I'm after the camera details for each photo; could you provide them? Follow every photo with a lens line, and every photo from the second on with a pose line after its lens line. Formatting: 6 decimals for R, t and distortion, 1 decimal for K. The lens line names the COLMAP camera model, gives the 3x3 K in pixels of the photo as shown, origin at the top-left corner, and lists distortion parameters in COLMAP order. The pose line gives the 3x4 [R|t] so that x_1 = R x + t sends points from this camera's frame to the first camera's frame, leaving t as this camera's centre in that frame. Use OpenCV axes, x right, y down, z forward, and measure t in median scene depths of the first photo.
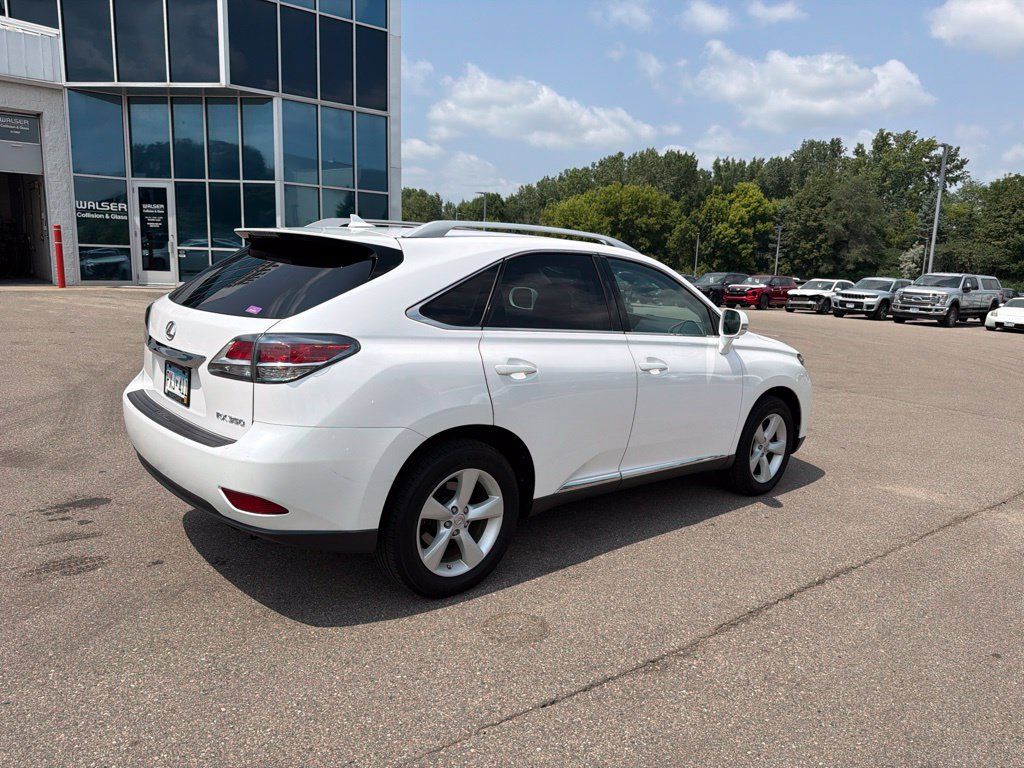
lens RADIAL K [[722.8, 0, 514.8], [0, 722.8, 385.5], [0, 0, 1]] dist [0.024612, -0.032995]
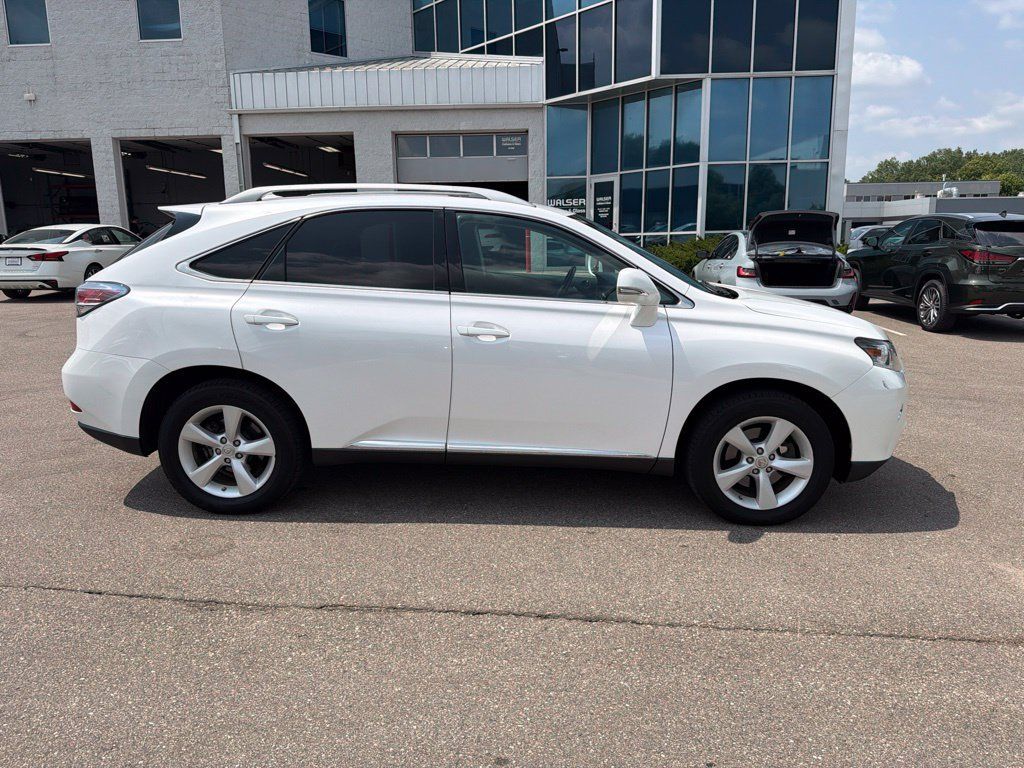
lens RADIAL K [[722.8, 0, 512.5], [0, 722.8, 377.6], [0, 0, 1]] dist [0.024612, -0.032995]
pose [[0.721610, 0.088564, -0.686611, 0.262581], [-0.083086, 0.995694, 0.041110, -0.003069], [0.687295, 0.027382, 0.725862, 0.119795]]
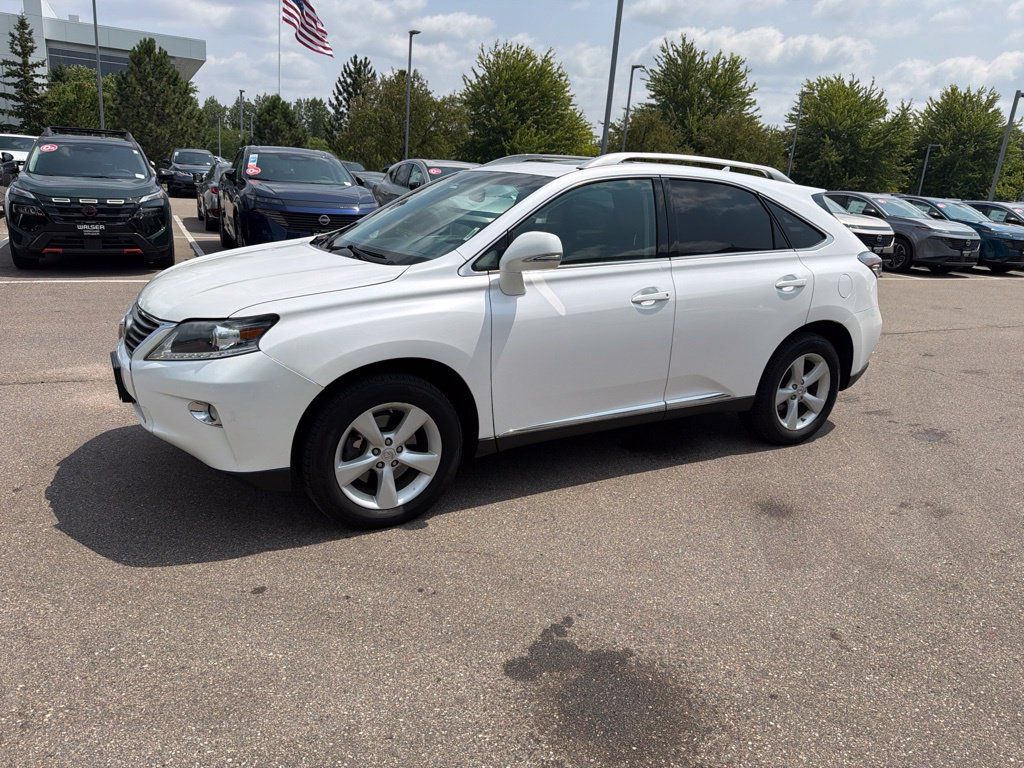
lens RADIAL K [[722.8, 0, 511.6], [0, 722.8, 385.6], [0, 0, 1]] dist [0.024612, -0.032995]
pose [[-0.970545, -0.168108, 0.172577, -0.037435], [-0.076597, 0.894463, 0.440532, -0.125017], [-0.228421, 0.414337, -0.880993, 0.701472]]
